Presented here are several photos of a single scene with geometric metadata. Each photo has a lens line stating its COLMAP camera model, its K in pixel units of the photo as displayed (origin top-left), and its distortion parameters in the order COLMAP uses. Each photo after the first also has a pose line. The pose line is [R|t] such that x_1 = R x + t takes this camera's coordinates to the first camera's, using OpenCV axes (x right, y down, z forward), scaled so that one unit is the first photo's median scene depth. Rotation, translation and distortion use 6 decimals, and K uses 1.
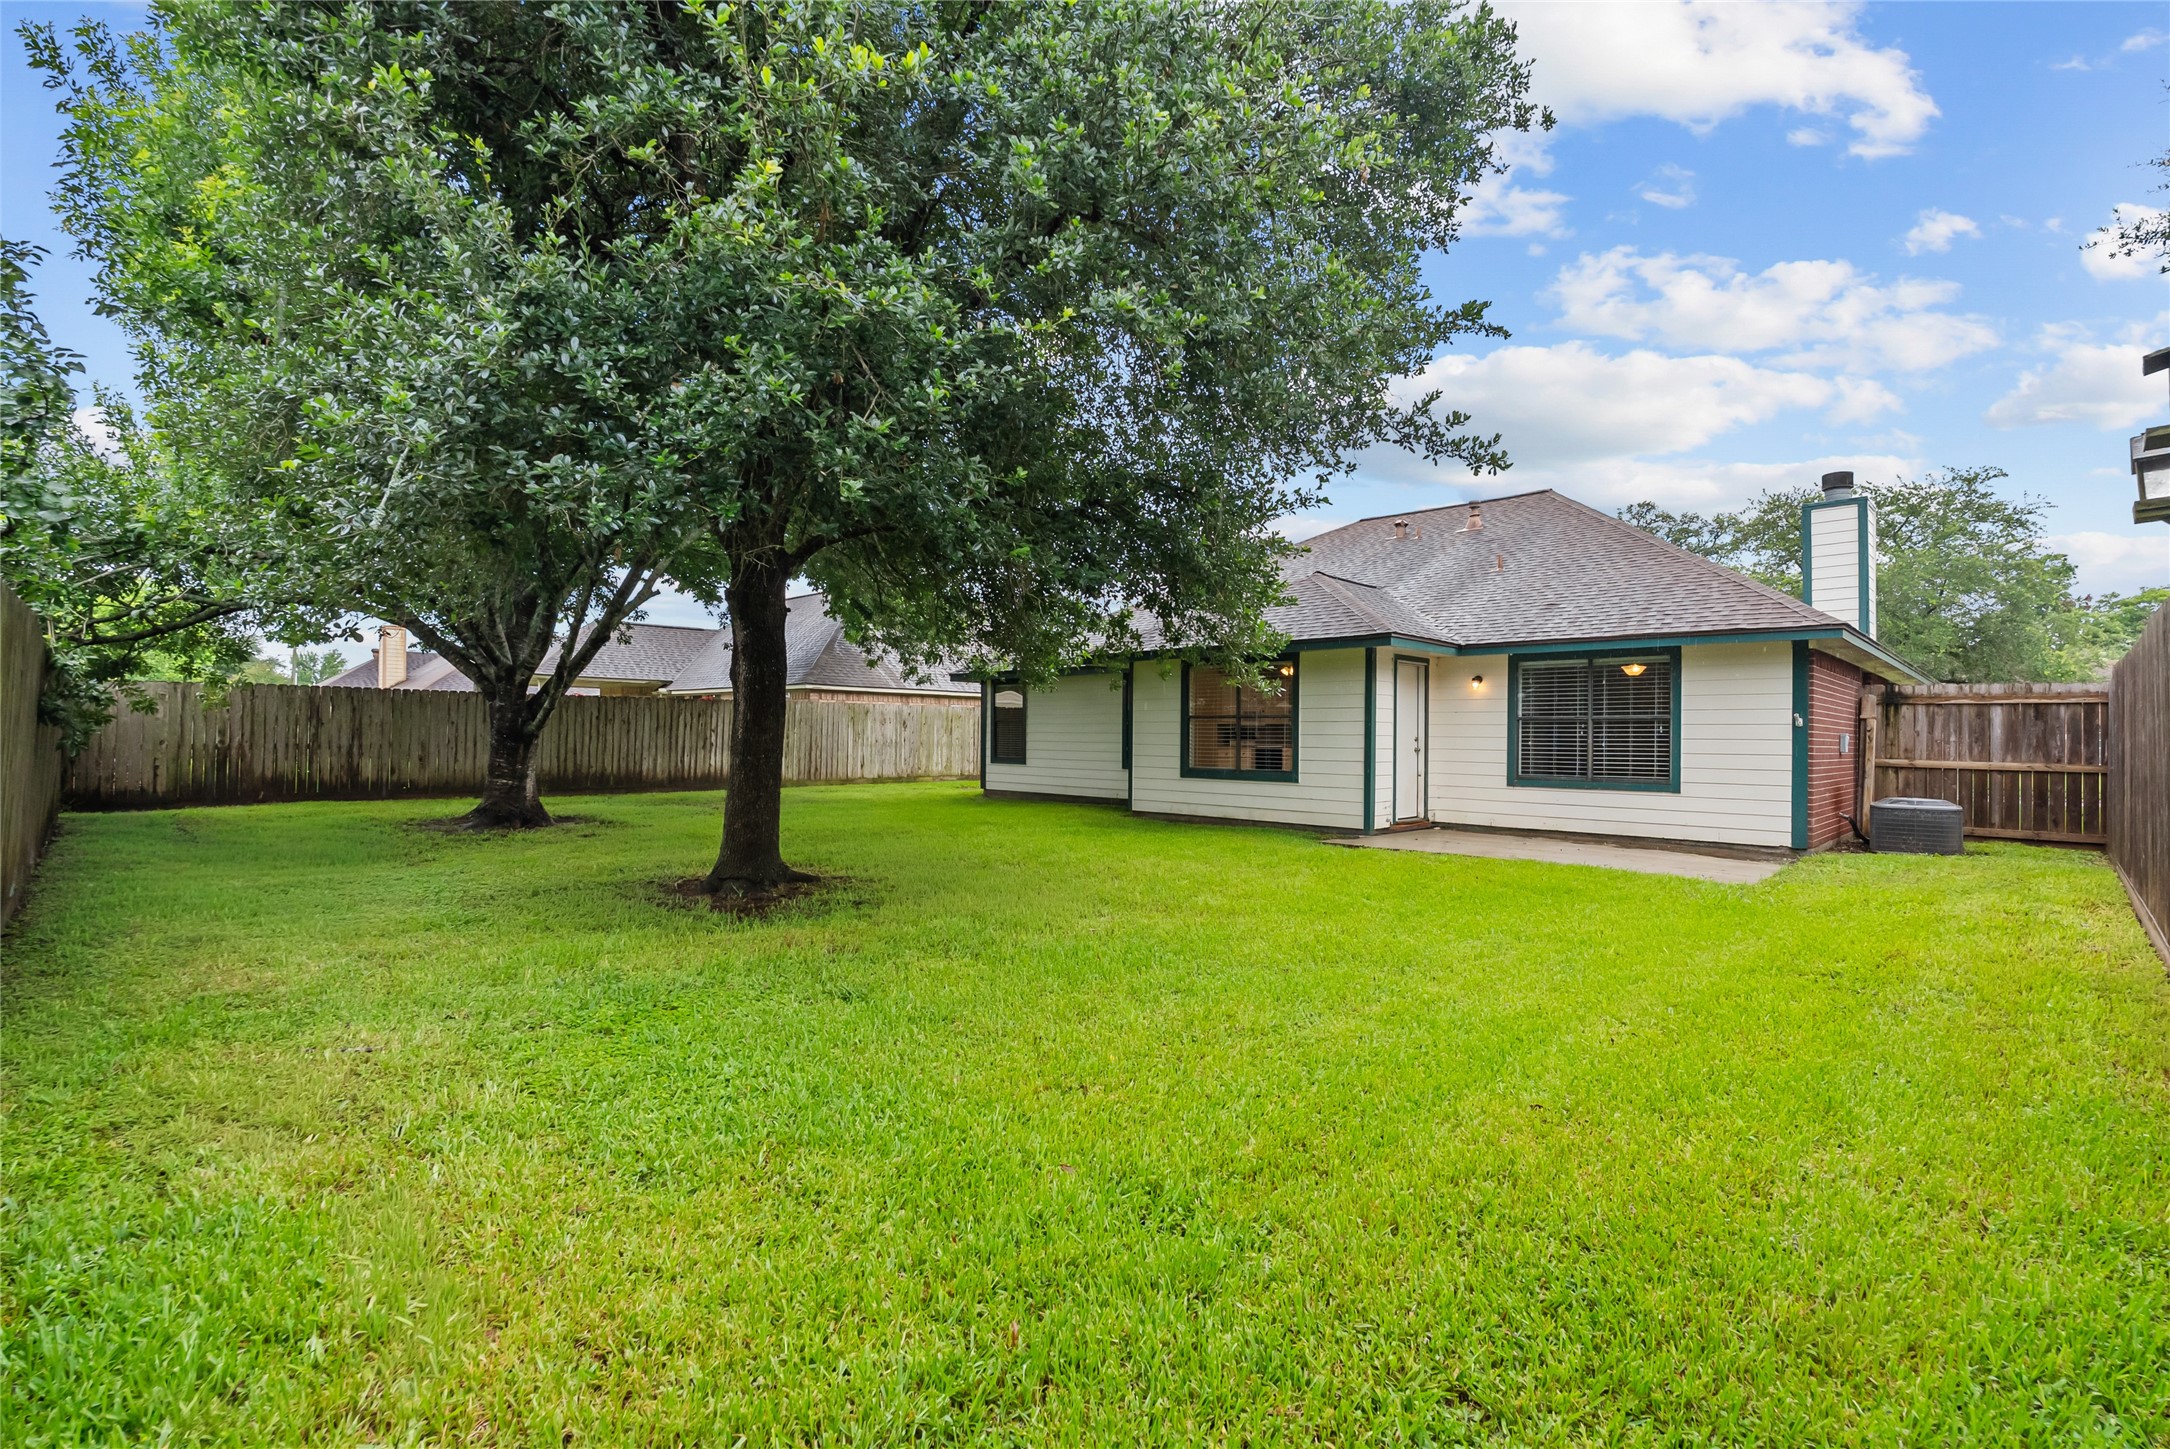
lens RADIAL K [[987.2, 0, 1085.0], [0, 987.2, 724.5], [0, 0, 1]] dist [0.000031, -0.000001]
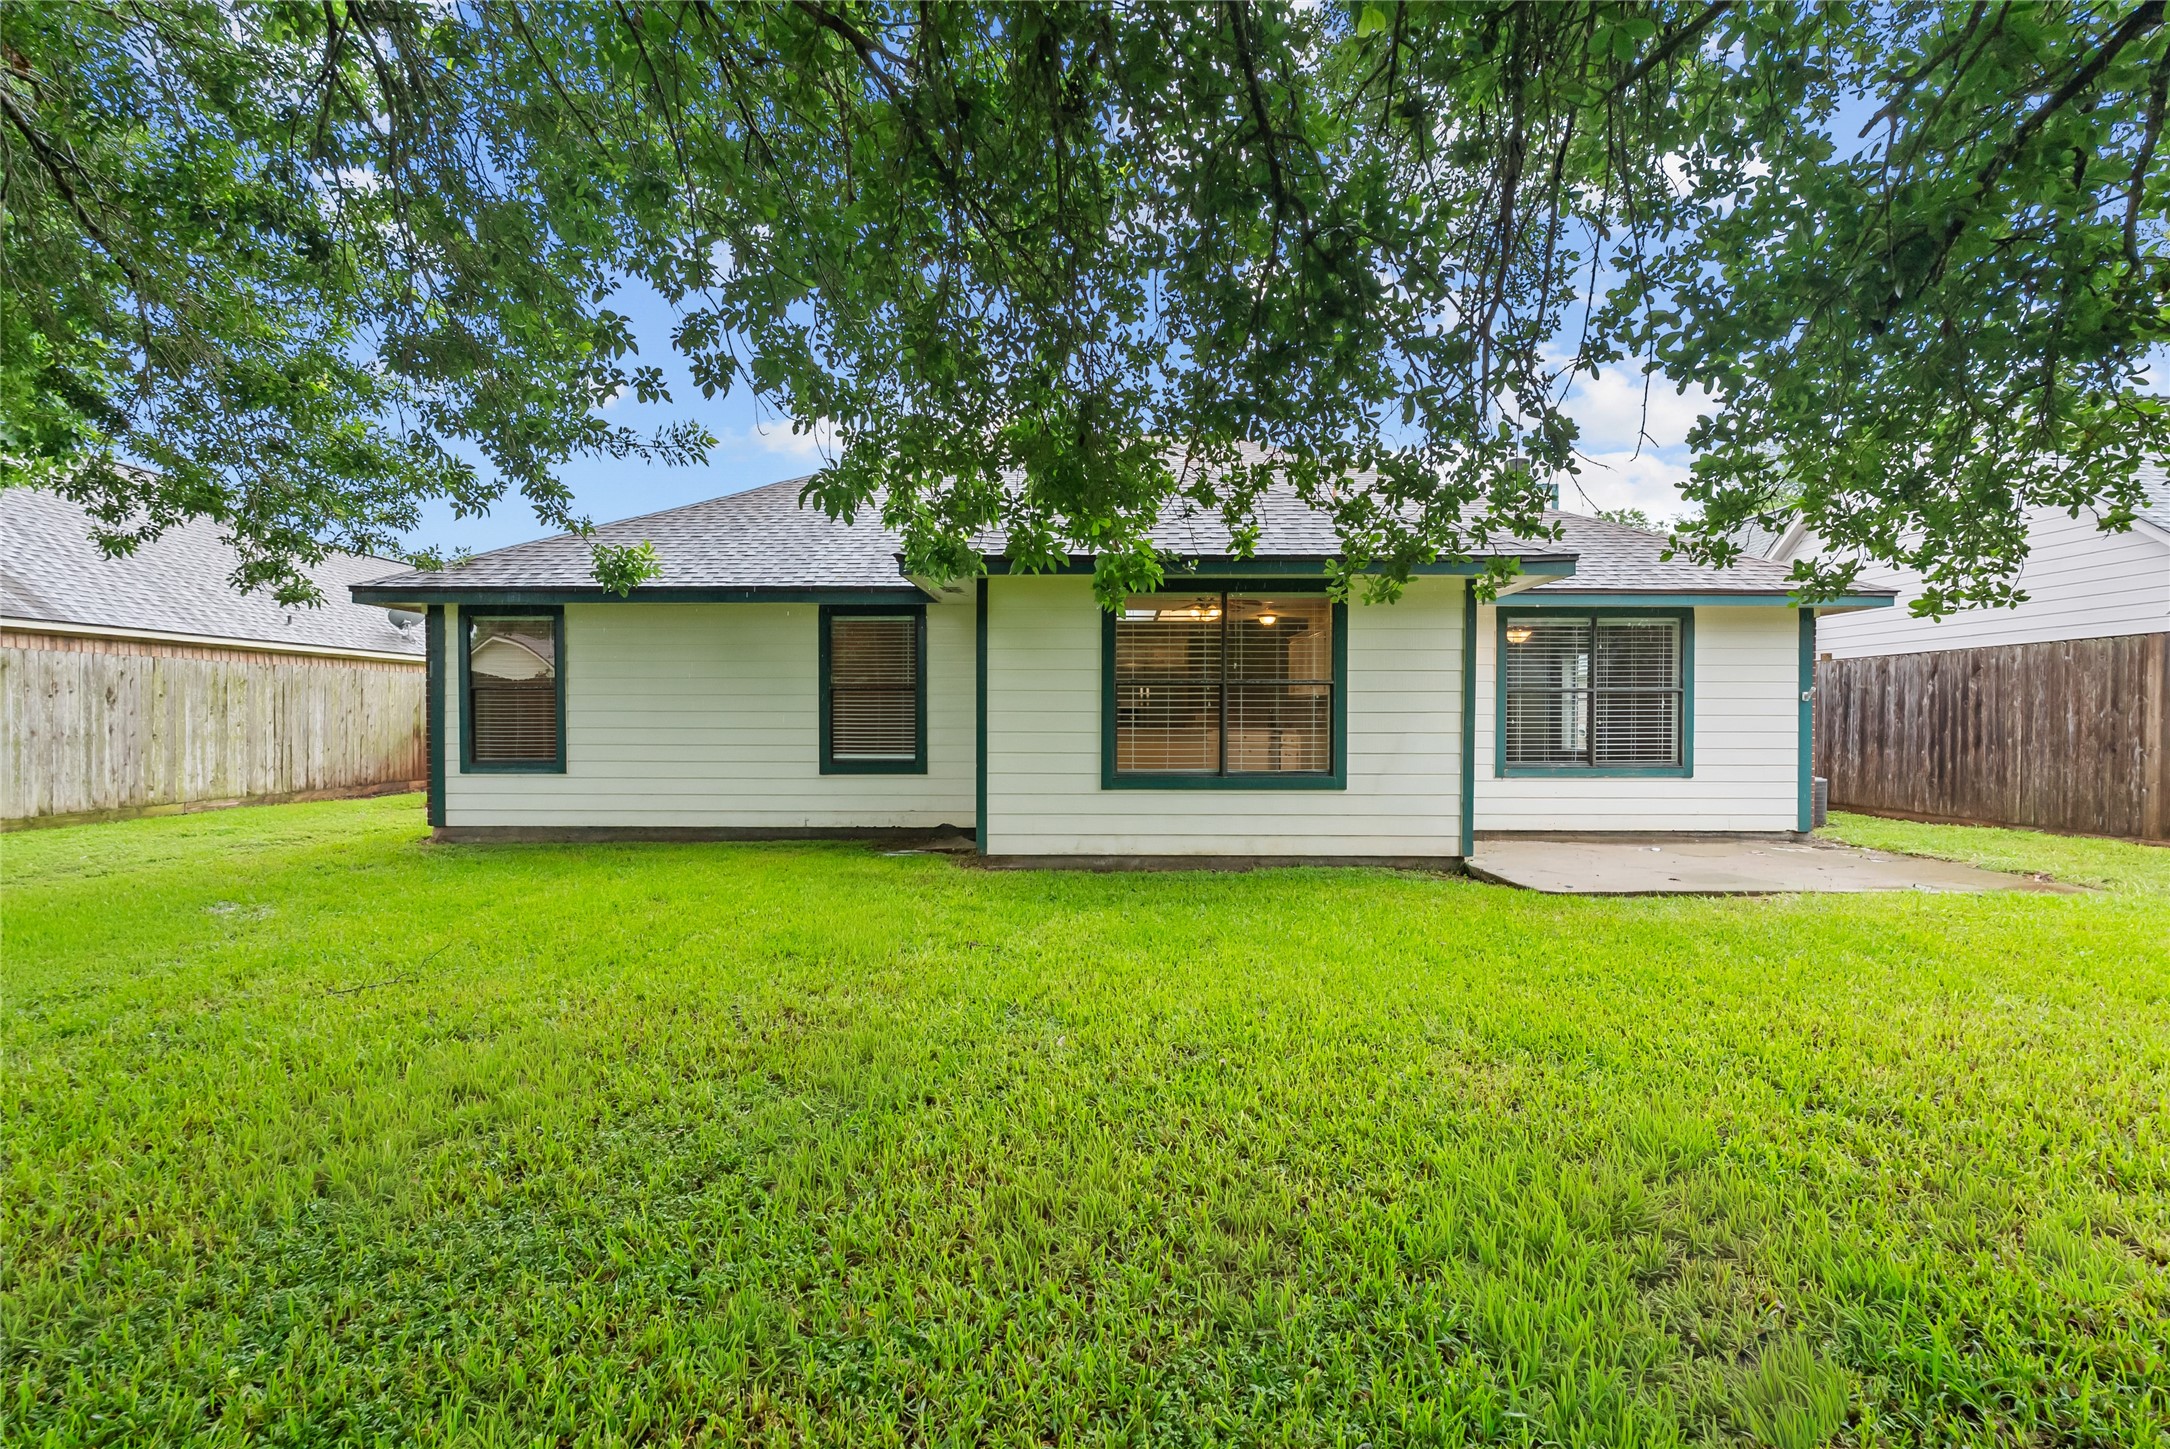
lens RADIAL K [[962.9, 0, 1085.0], [0, 962.9, 724.5], [0, 0, 1]] dist [-0.000411, -0.000069]
pose [[0.716153, -0.014319, 0.697797, -0.216420], [-0.002137, 0.999740, 0.022708, 0.002930], [-0.697940, -0.017754, 0.715936, 0.453793]]
